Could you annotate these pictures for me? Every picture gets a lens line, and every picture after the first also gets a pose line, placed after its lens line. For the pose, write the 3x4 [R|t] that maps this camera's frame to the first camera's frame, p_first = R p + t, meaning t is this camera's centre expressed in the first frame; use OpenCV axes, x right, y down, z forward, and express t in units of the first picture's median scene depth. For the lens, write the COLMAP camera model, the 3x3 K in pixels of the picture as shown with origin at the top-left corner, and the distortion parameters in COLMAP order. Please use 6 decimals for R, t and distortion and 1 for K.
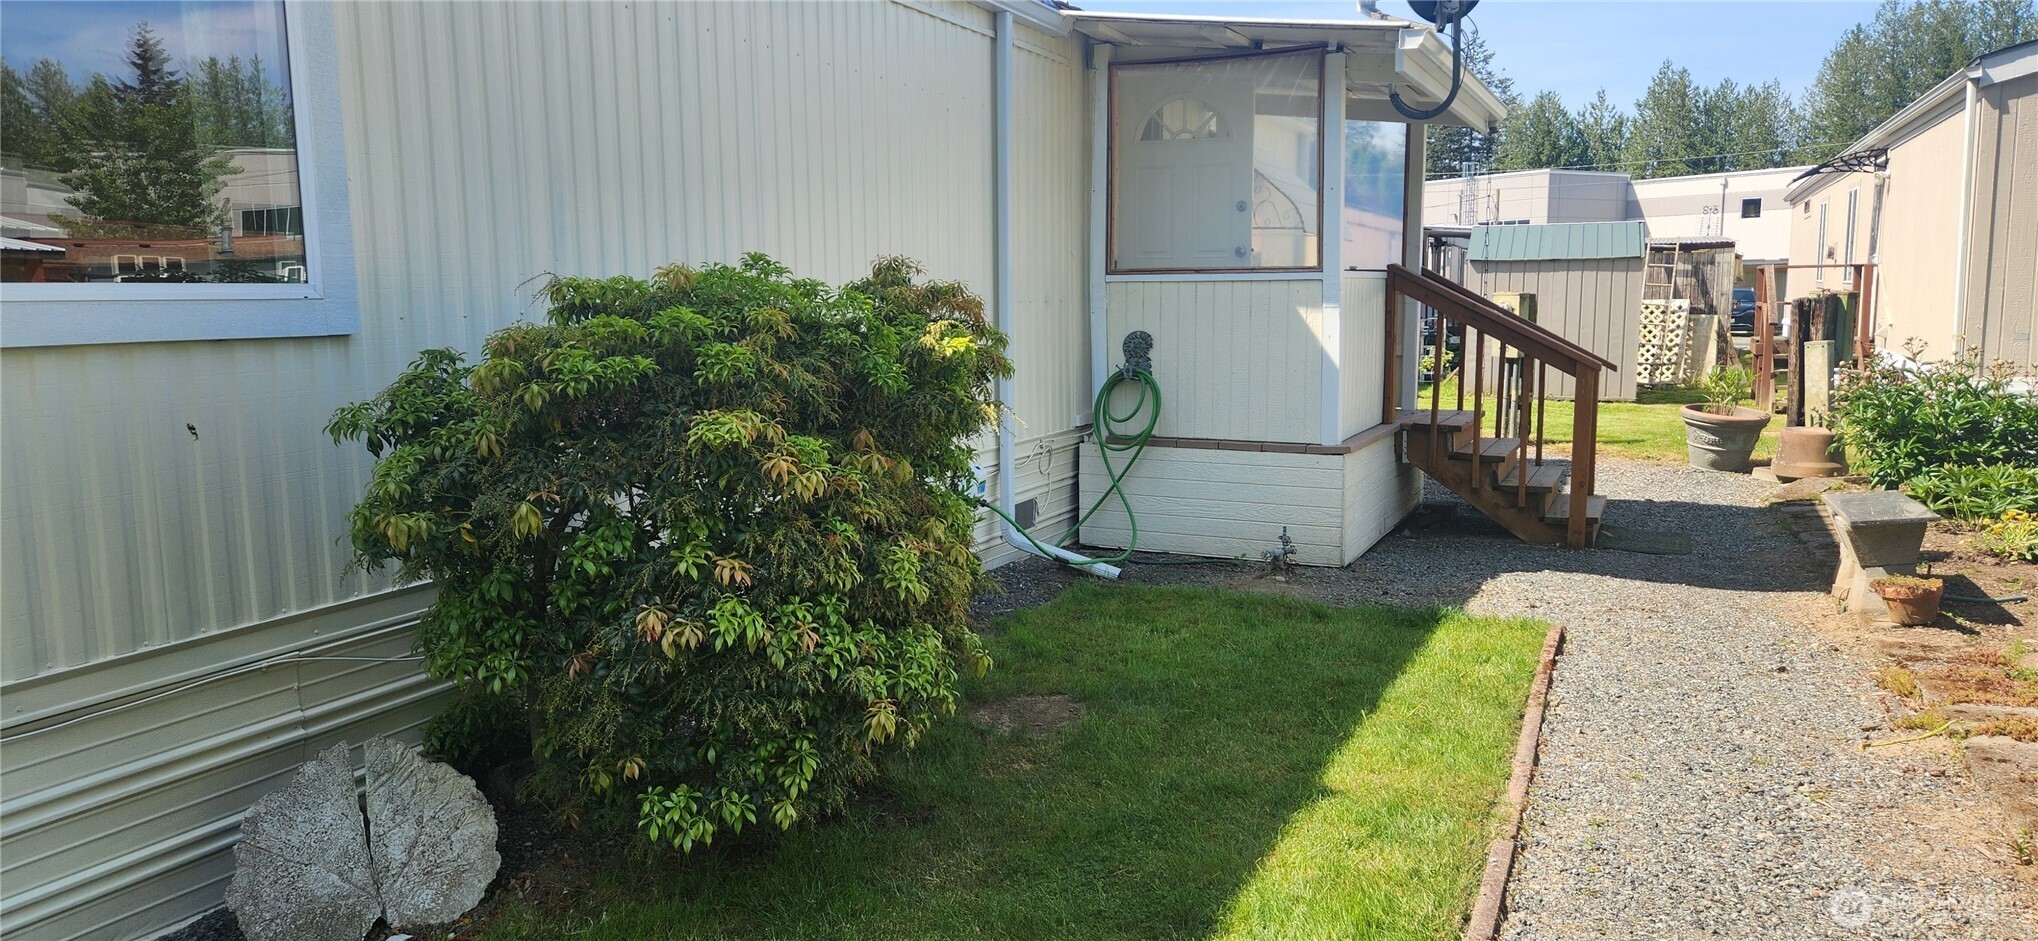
lens RADIAL K [[1353.1, 0, 1023.6], [0, 1353.1, 467.8], [0, 0, 1]] dist [0.074414, -0.061352]
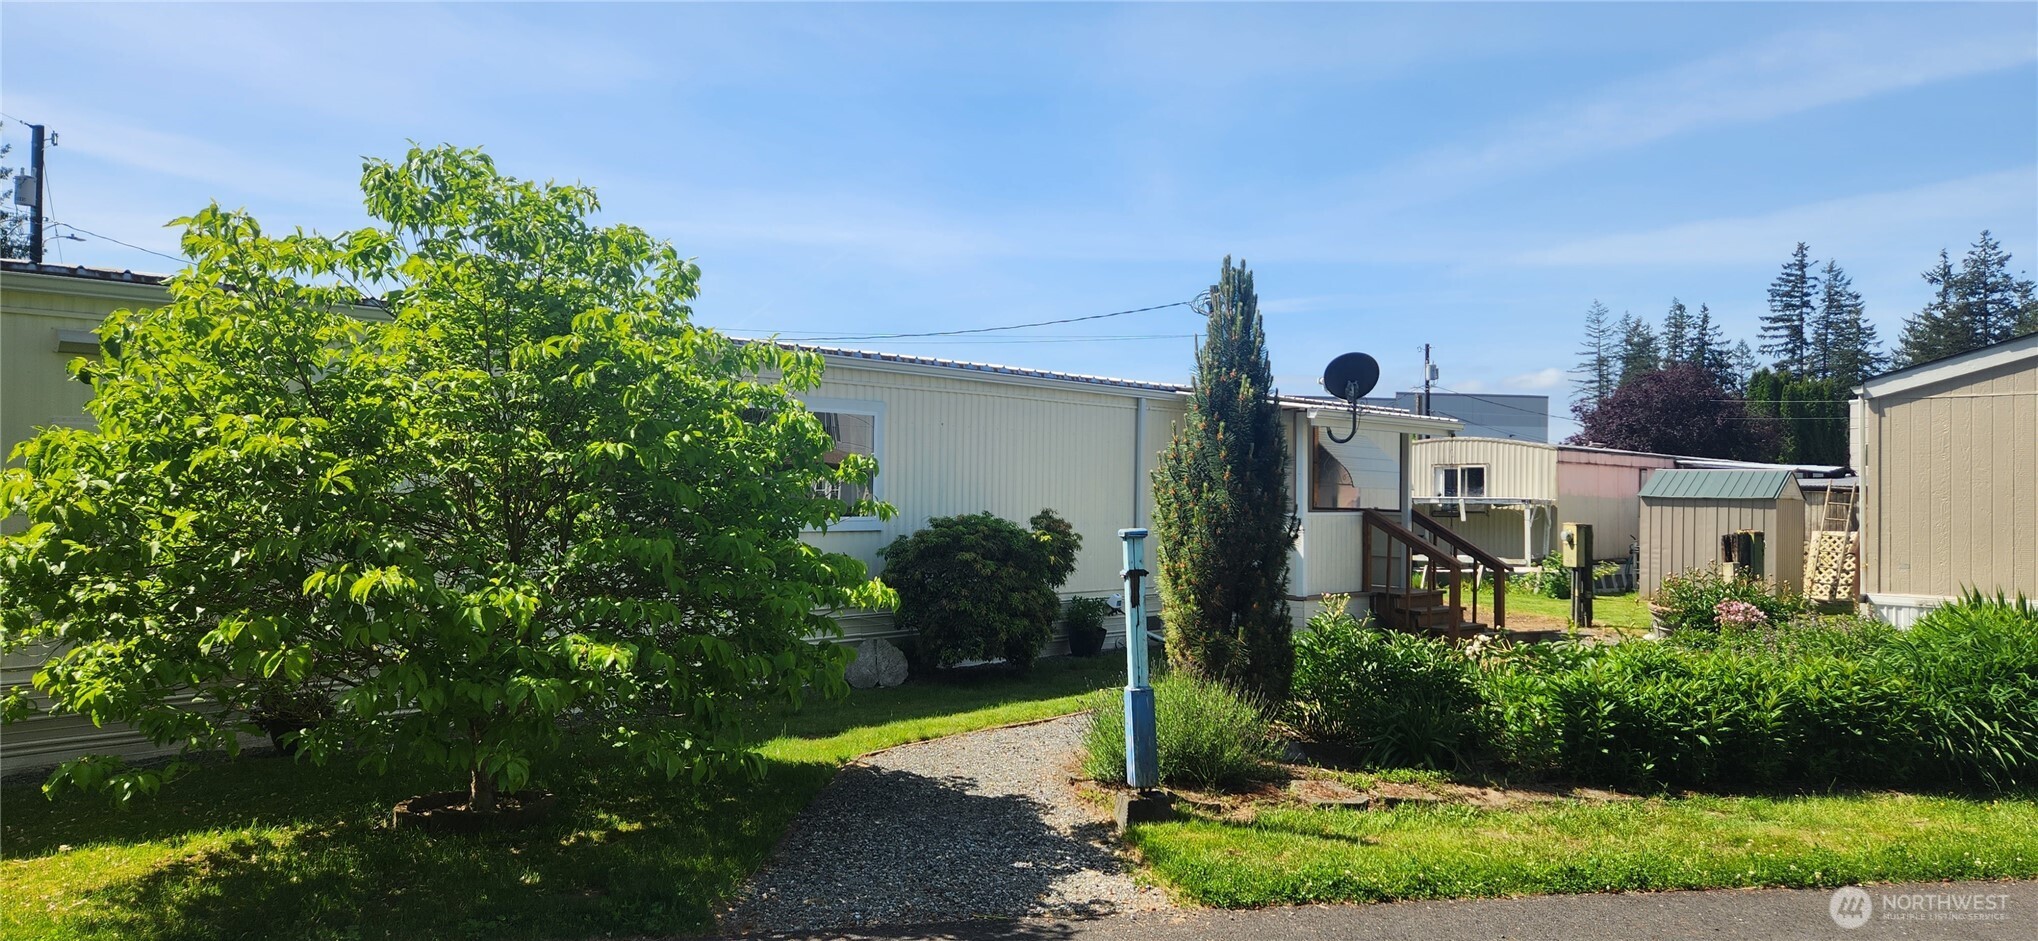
lens RADIAL K [[1353.1, 0, 1013.0], [0, 1353.1, 473.9], [0, 0, 1]] dist [0.074414, -0.061352]
pose [[0.944422, 0.018062, -0.328240, 1.102386], [-0.064712, 0.989167, -0.131761, 0.224176], [0.322305, 0.145679, 0.935359, -2.464794]]
